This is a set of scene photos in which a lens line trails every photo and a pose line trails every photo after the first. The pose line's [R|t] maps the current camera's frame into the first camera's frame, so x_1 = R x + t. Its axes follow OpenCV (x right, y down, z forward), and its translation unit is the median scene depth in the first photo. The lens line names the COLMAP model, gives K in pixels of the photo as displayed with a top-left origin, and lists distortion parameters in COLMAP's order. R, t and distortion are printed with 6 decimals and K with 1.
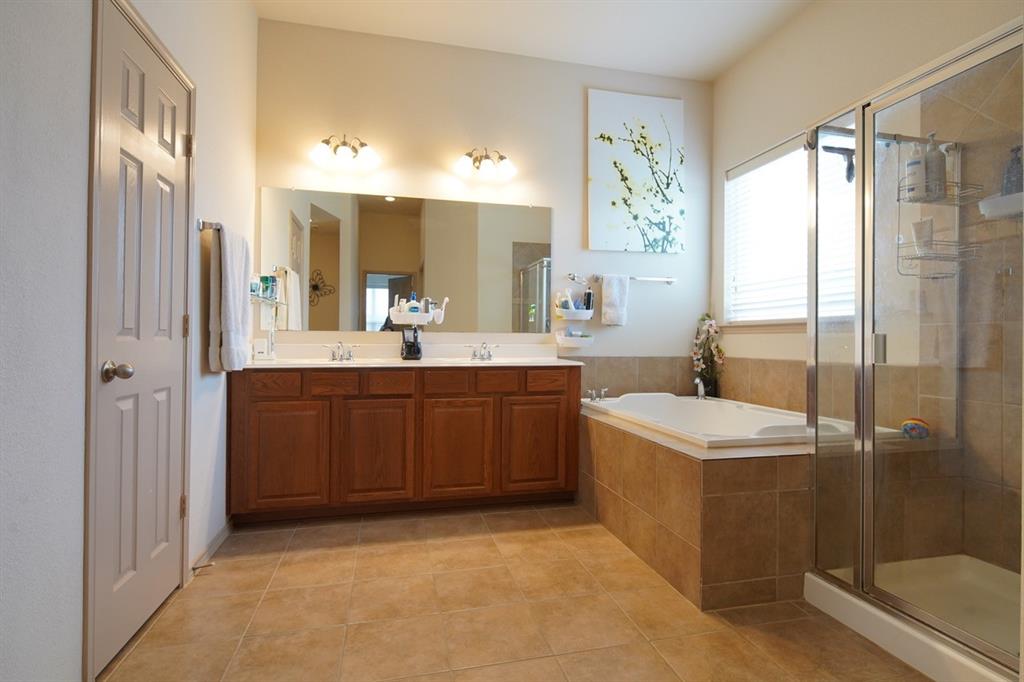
lens RADIAL K [[498.1, 0, 507.4], [0, 498.1, 336.7], [0, 0, 1]] dist [0.000451, 0.000152]
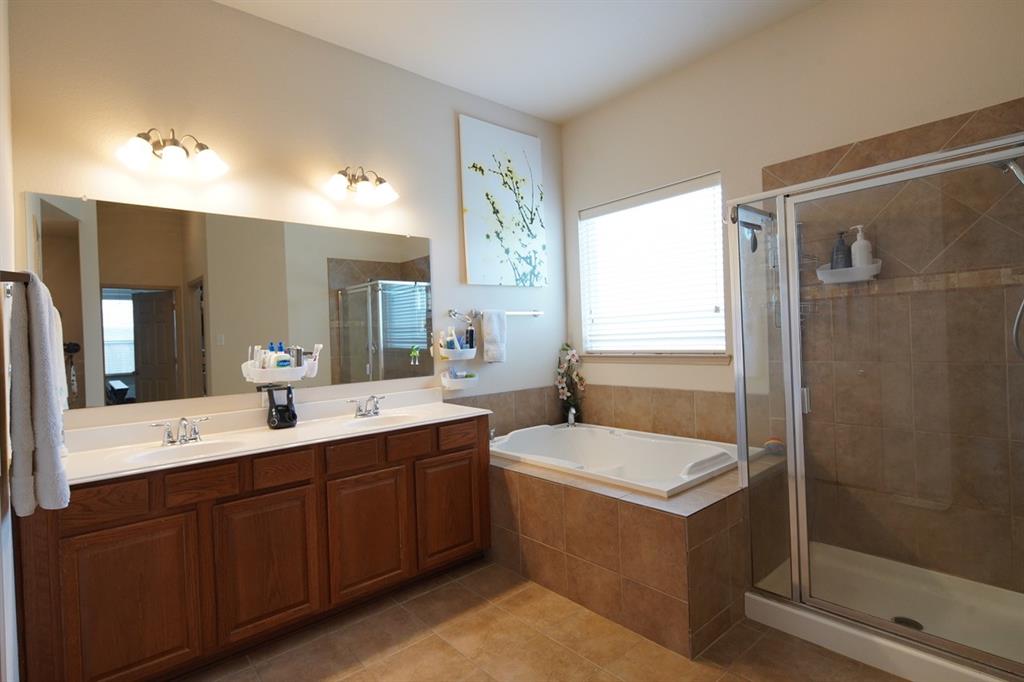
lens RADIAL K [[498.1, 0, 507.4], [0, 498.1, 336.7], [0, 0, 1]] dist [0.000451, 0.000152]
pose [[0.887414, -0.041296, 0.459119, -0.213875], [0.041892, 0.999083, 0.008891, -0.081644], [-0.459065, 0.011343, 0.888330, 0.124801]]
